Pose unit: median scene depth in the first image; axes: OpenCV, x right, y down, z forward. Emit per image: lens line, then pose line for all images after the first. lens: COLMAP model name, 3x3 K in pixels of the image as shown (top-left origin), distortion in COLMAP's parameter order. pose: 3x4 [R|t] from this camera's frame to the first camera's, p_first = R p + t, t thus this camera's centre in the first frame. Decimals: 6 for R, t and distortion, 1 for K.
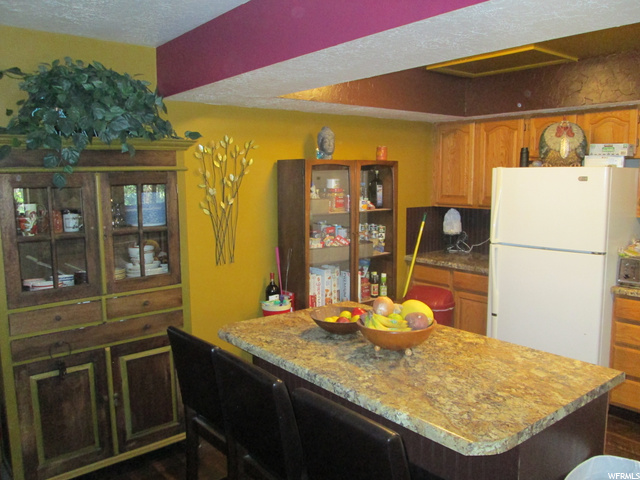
lens RADIAL K [[529.4, 0, 319.4], [0, 529.4, 238.8], [0, 0, 1]] dist [-0.020033, 0.002386]
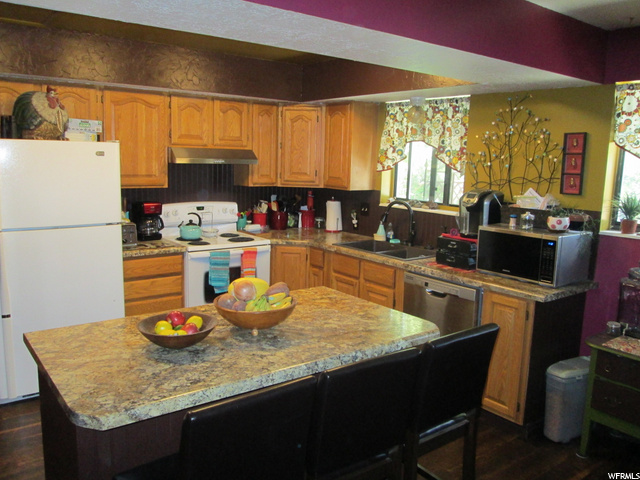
lens RADIAL K [[529.4, 0, 319.0], [0, 529.4, 242.4], [0, 0, 1]] dist [-0.020033, 0.002386]
pose [[0.048290, -0.154192, 0.986860, -0.835161], [0.094283, 0.984305, 0.149179, -0.090071], [-0.994374, 0.085841, 0.062070, 0.837884]]
